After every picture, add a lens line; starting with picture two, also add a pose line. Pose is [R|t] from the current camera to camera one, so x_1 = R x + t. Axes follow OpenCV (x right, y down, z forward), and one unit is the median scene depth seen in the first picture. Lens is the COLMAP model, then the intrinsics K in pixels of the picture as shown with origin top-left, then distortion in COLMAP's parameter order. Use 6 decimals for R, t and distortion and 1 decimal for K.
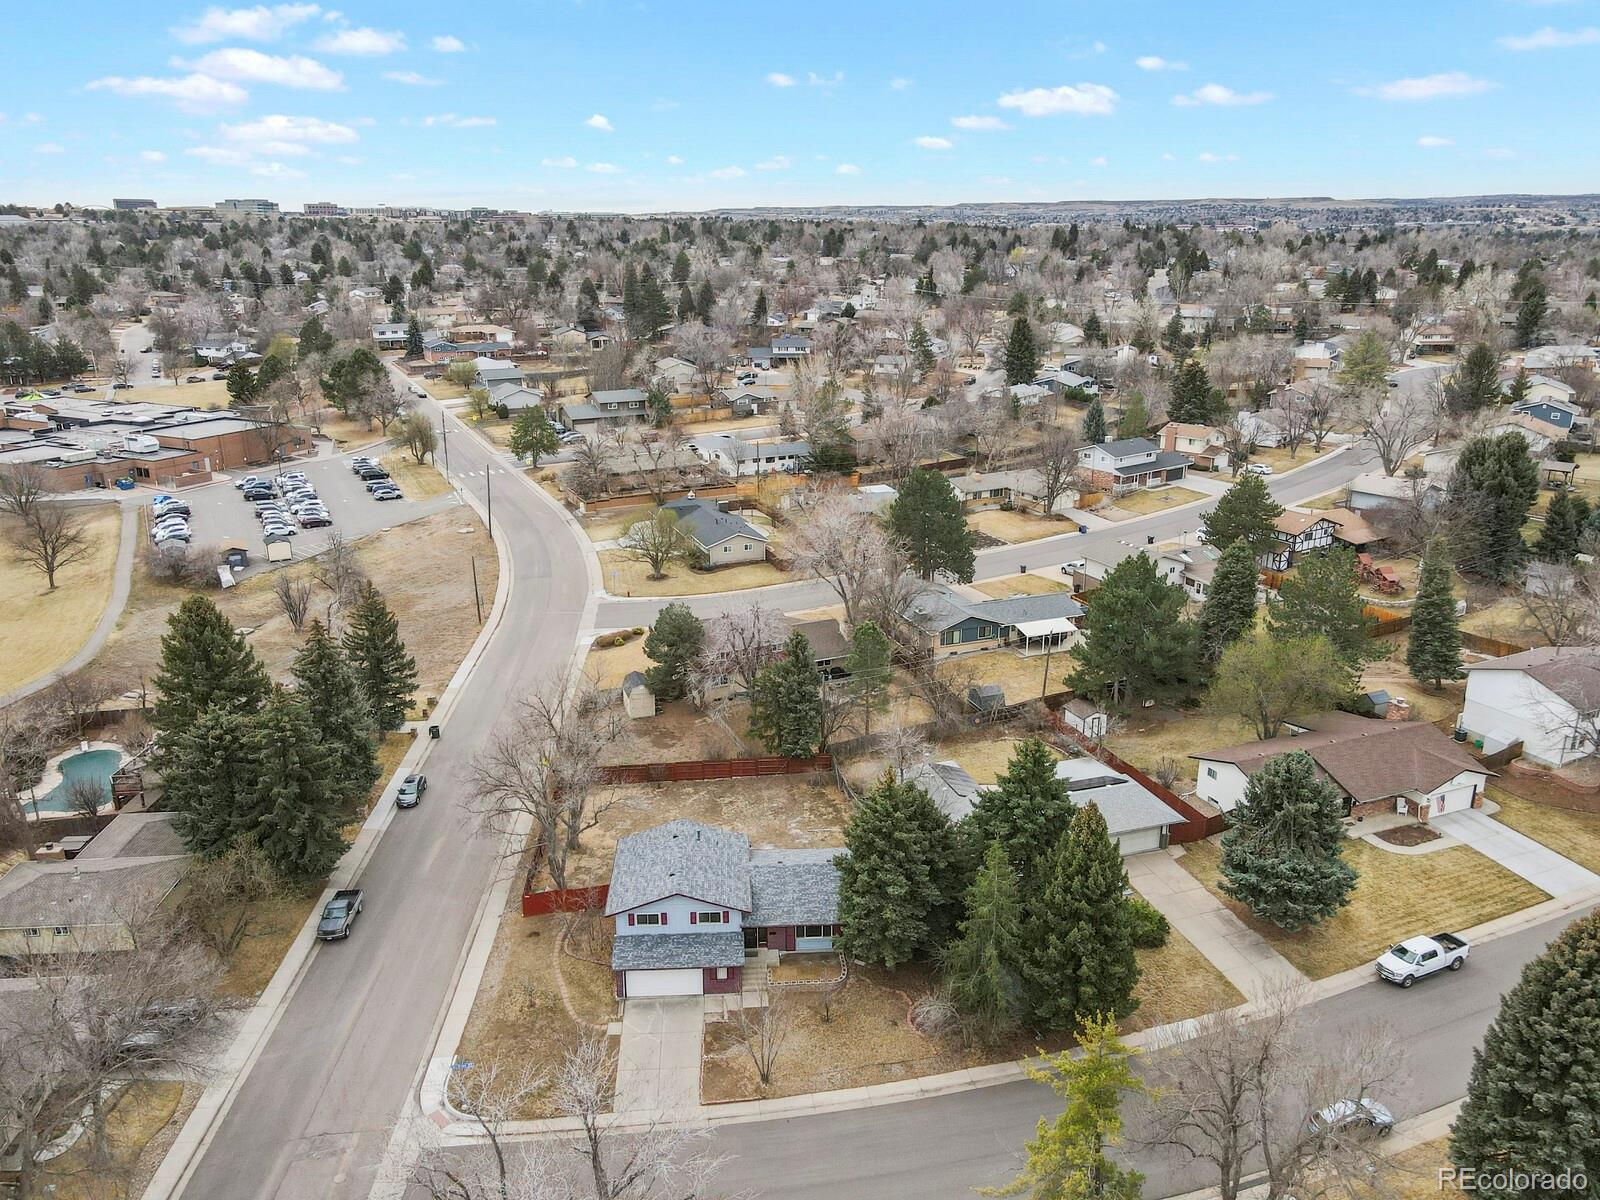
lens RADIAL K [[1183.5, 0, 795.6], [0, 1183.5, 582.4], [0, 0, 1]] dist [-0.013986, 0.061575]
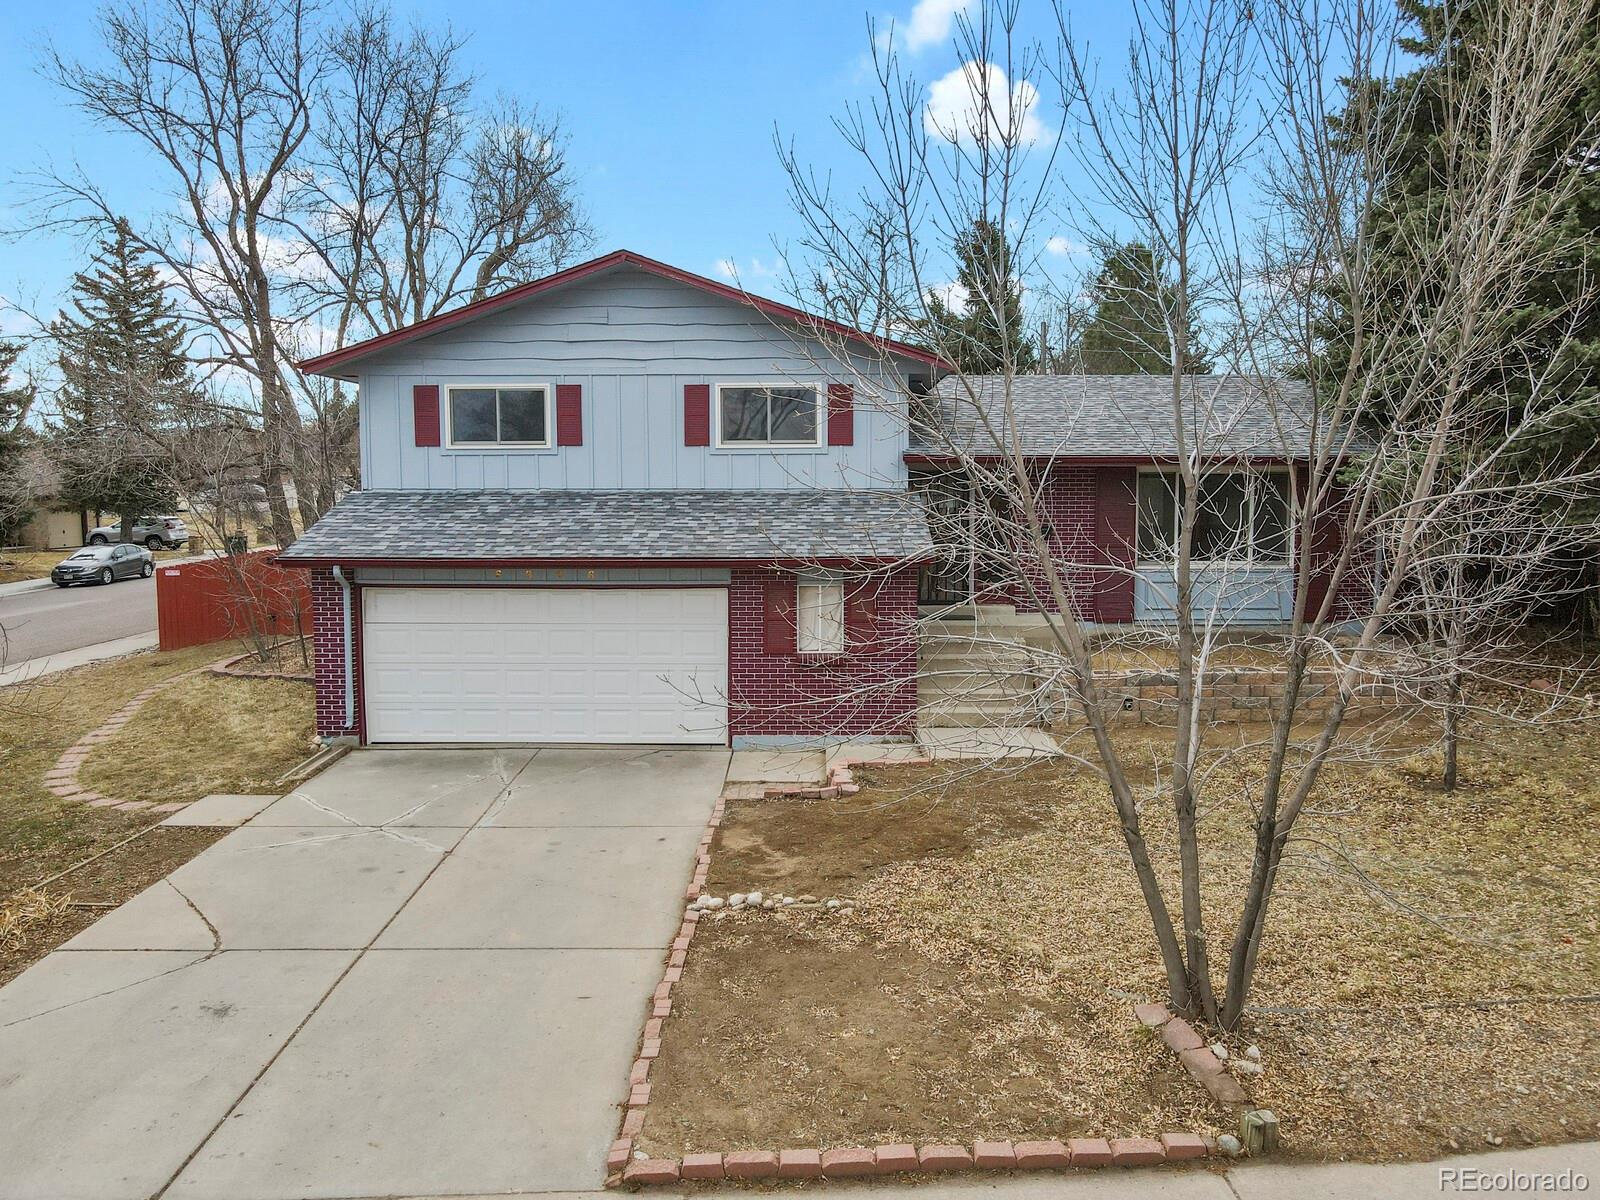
lens RADIAL K [[1174.2, 0, 796.5], [0, 1174.2, 580.4], [0, 0, 1]] dist [0.011625, 0.002117]
pose [[0.997870, 0.003487, -0.065137, -0.045419], [-0.017451, 0.976442, -0.215075, 0.314854], [0.062852, 0.215754, 0.974423, 0.683152]]
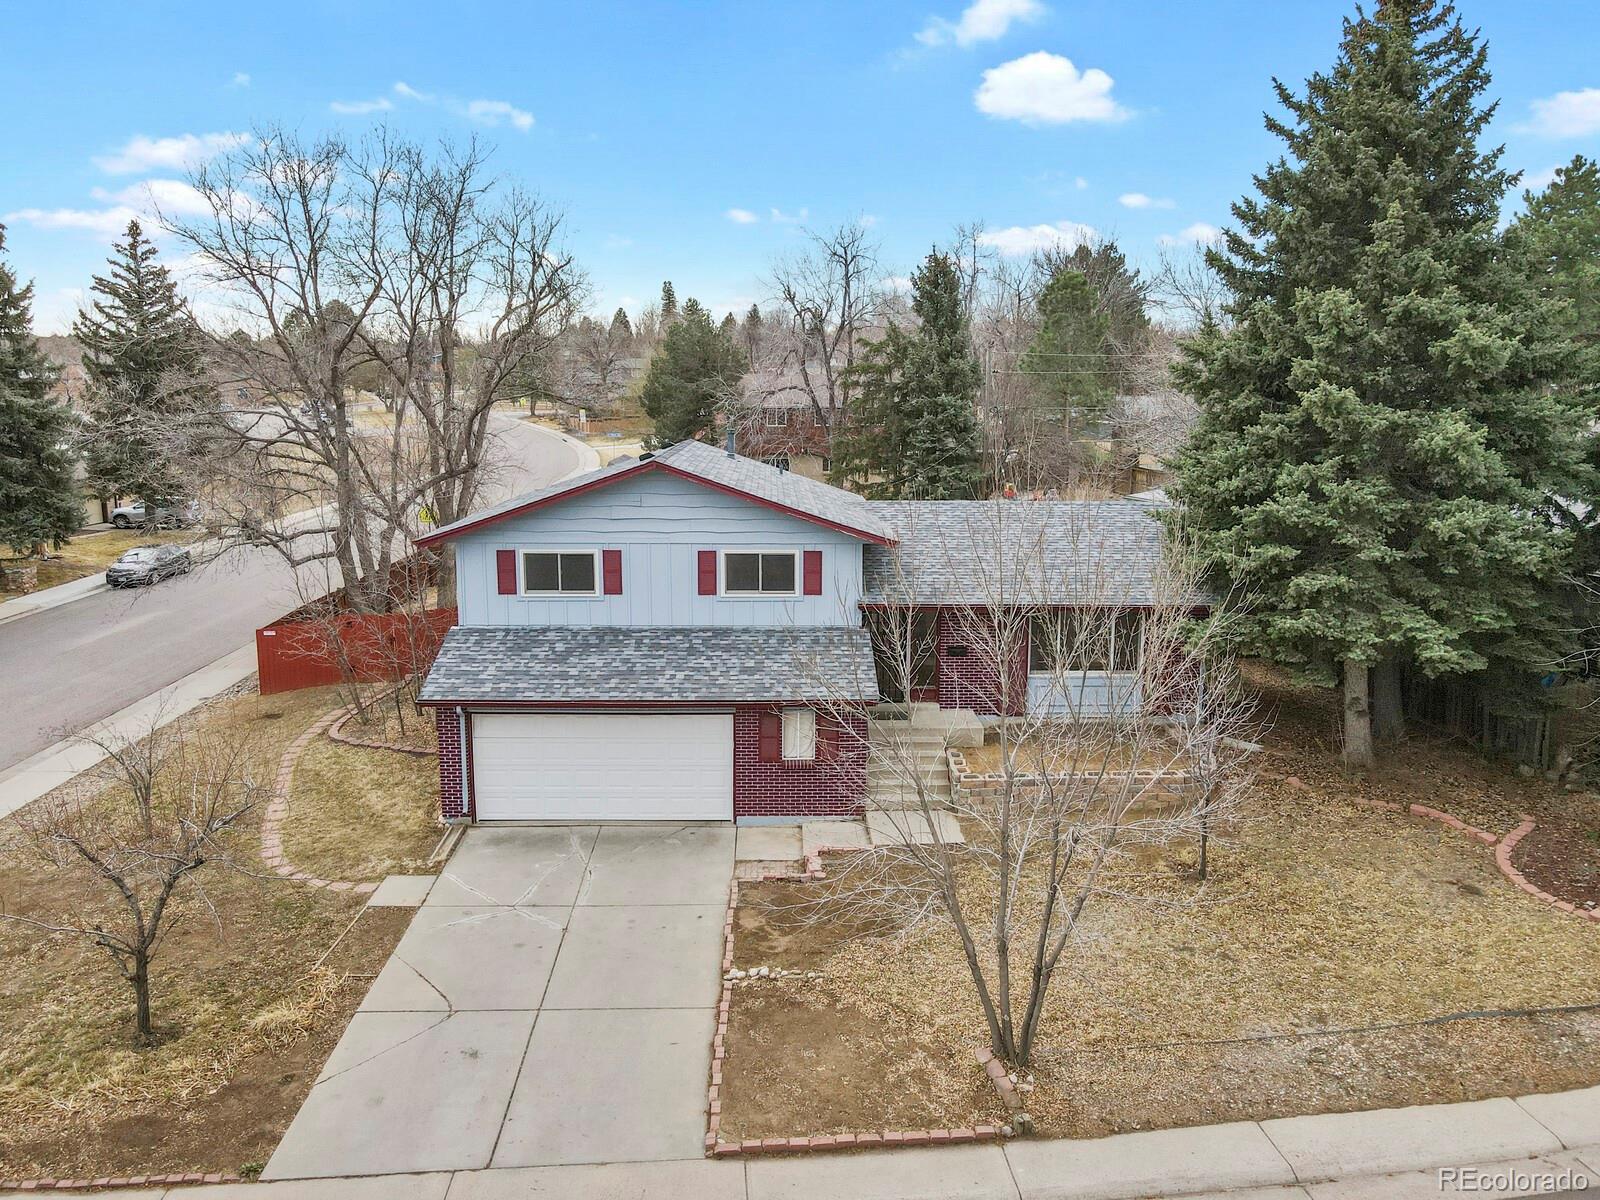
lens RADIAL K [[1183.5, 0, 795.6], [0, 1183.5, 582.4], [0, 0, 1]] dist [-0.013986, 0.061575]
pose [[0.999407, 0.009201, -0.033193, -0.045923], [-0.013426, 0.991501, -0.129402, 0.282721], [0.031720, 0.129770, 0.991037, 0.602560]]
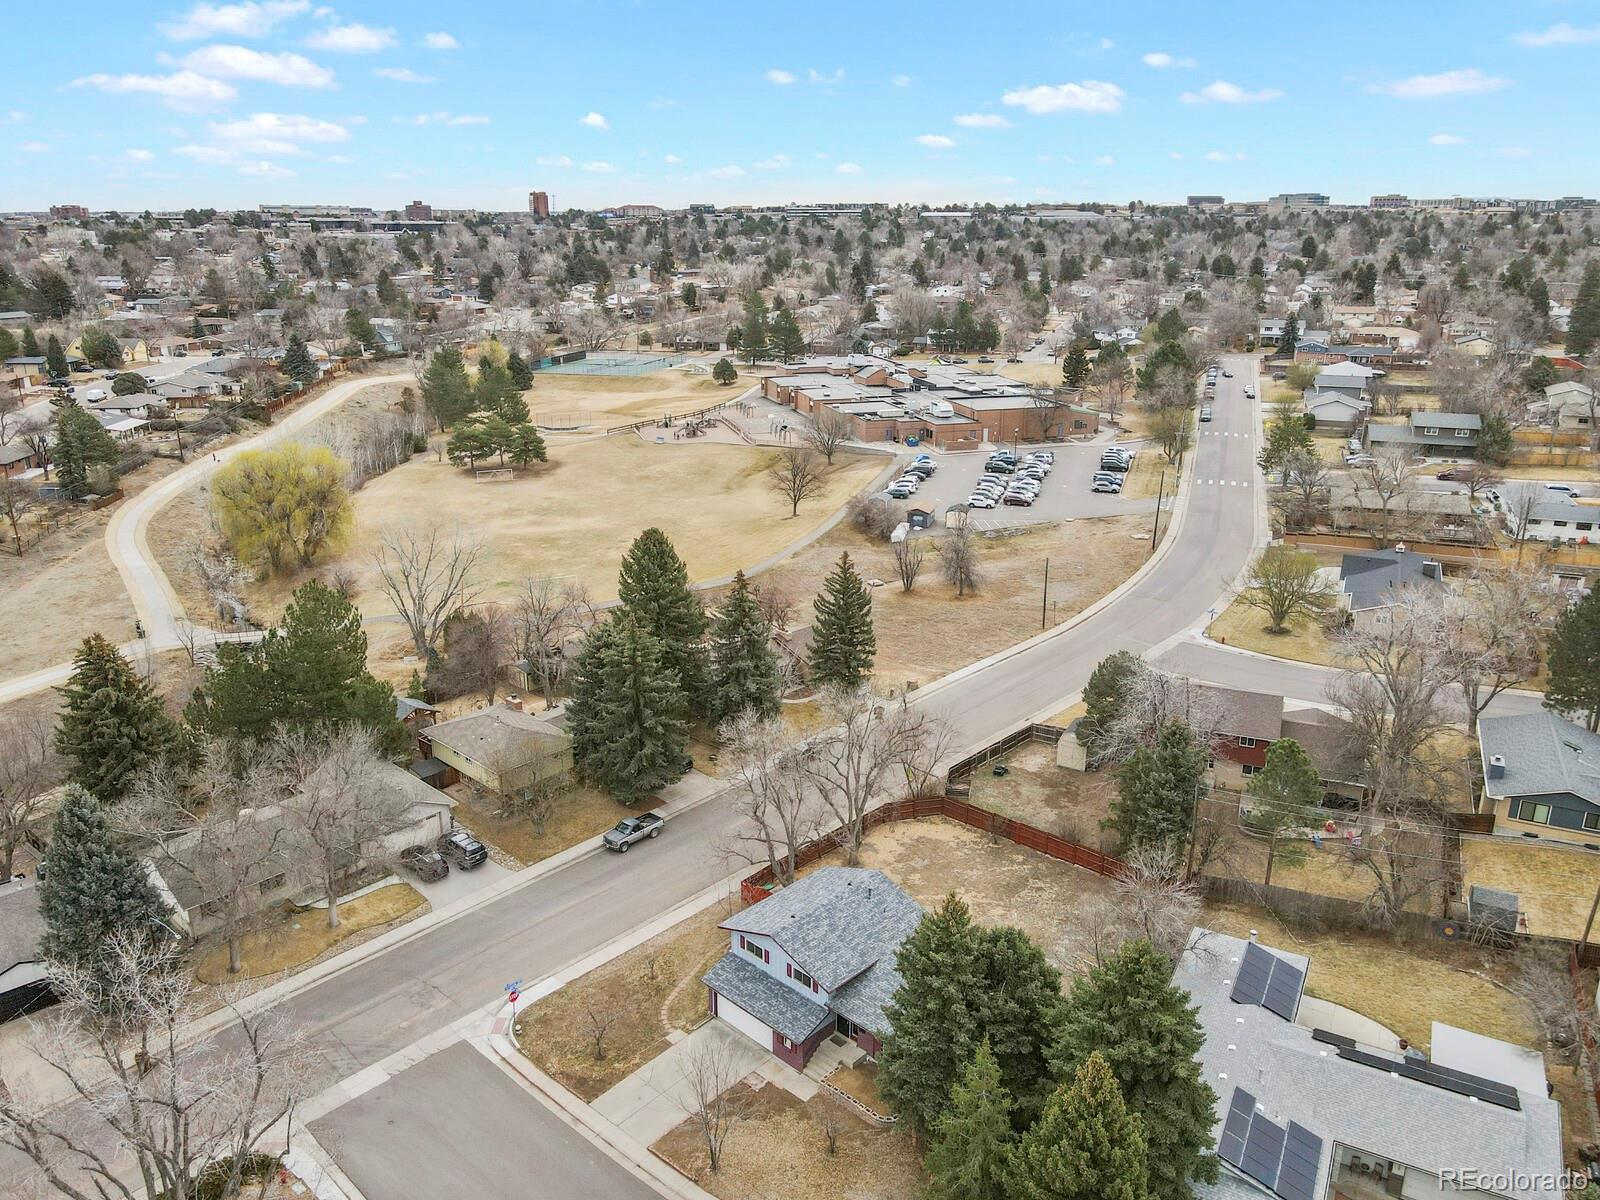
lens RADIAL K [[1183.5, 0, 795.6], [0, 1183.5, 582.4], [0, 0, 1]] dist [-0.013986, 0.061575]
pose [[0.678256, 0.218659, -0.701539, 0.421244], [-0.215510, 0.971911, 0.094573, -0.078537], [0.702512, 0.087044, 0.706328, 0.294404]]
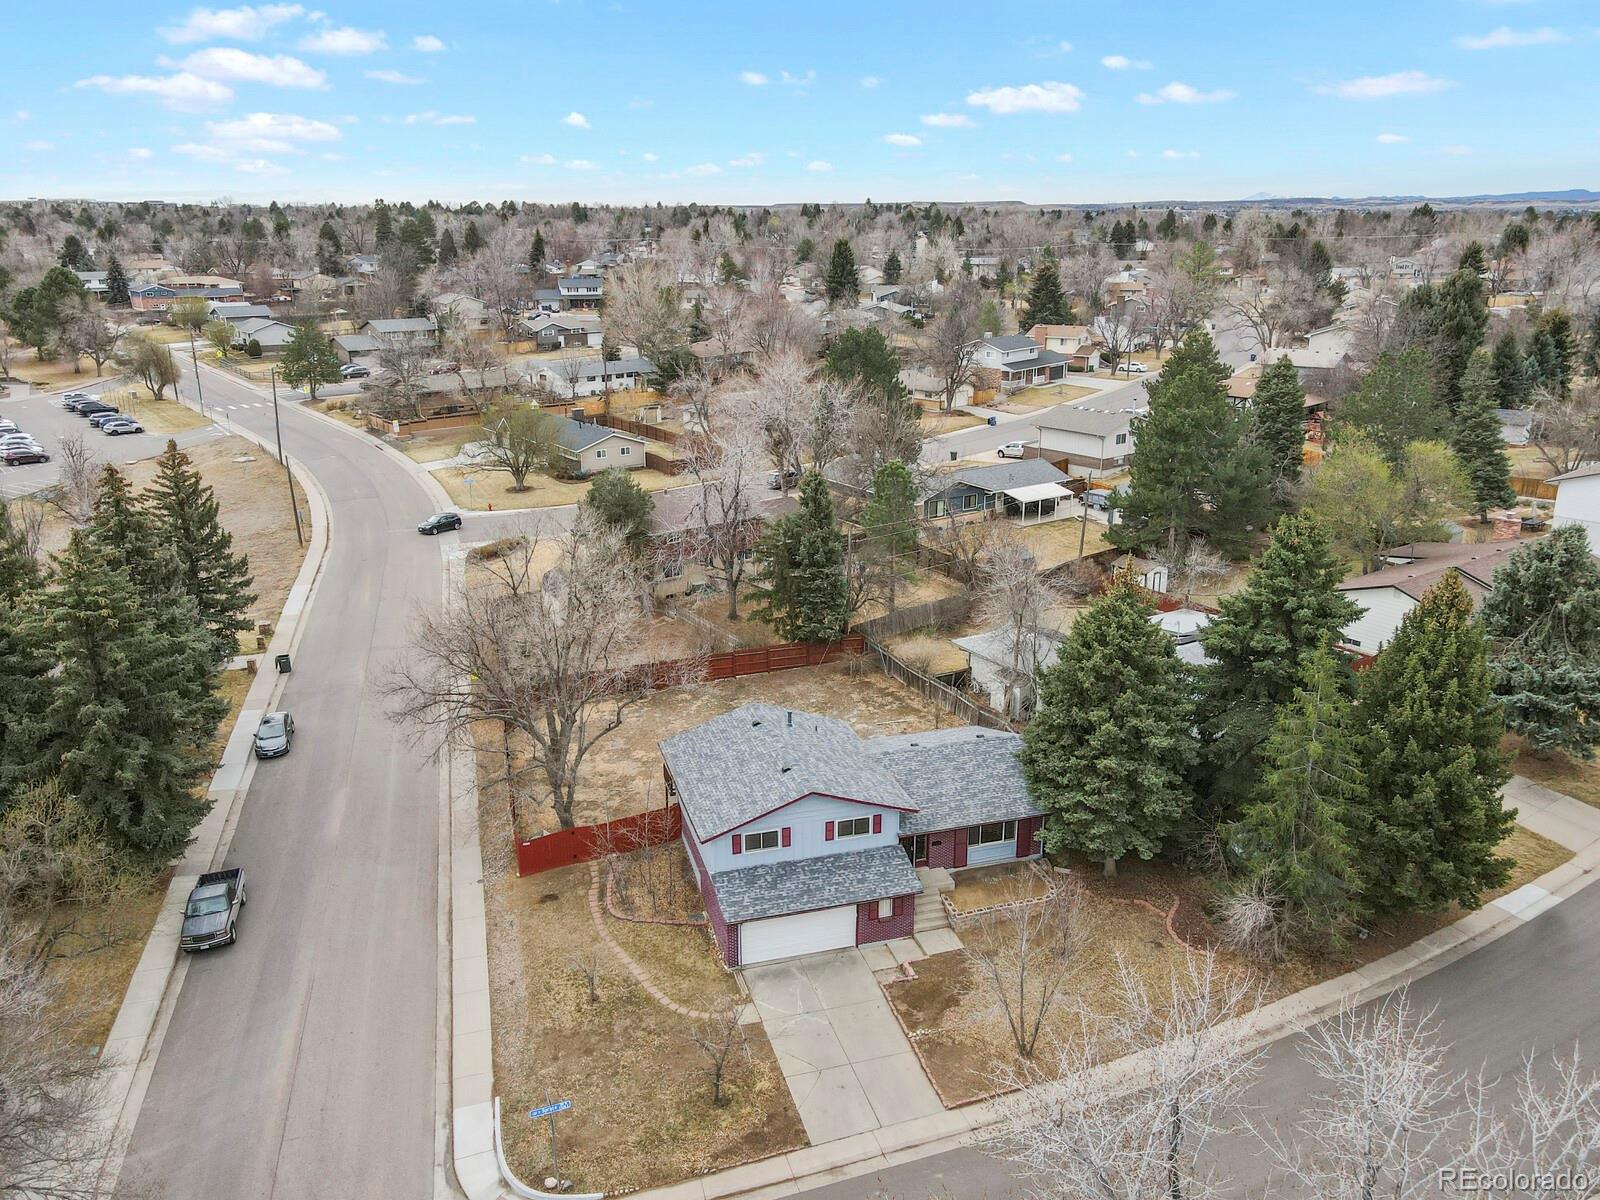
lens RADIAL K [[1183.5, 0, 795.6], [0, 1183.5, 582.4], [0, 0, 1]] dist [-0.013986, 0.061575]
pose [[0.973570, -0.068479, 0.217882, -0.204813], [0.069724, 0.997564, 0.001978, 0.126356], [-0.217487, 0.013266, 0.975973, 0.321507]]
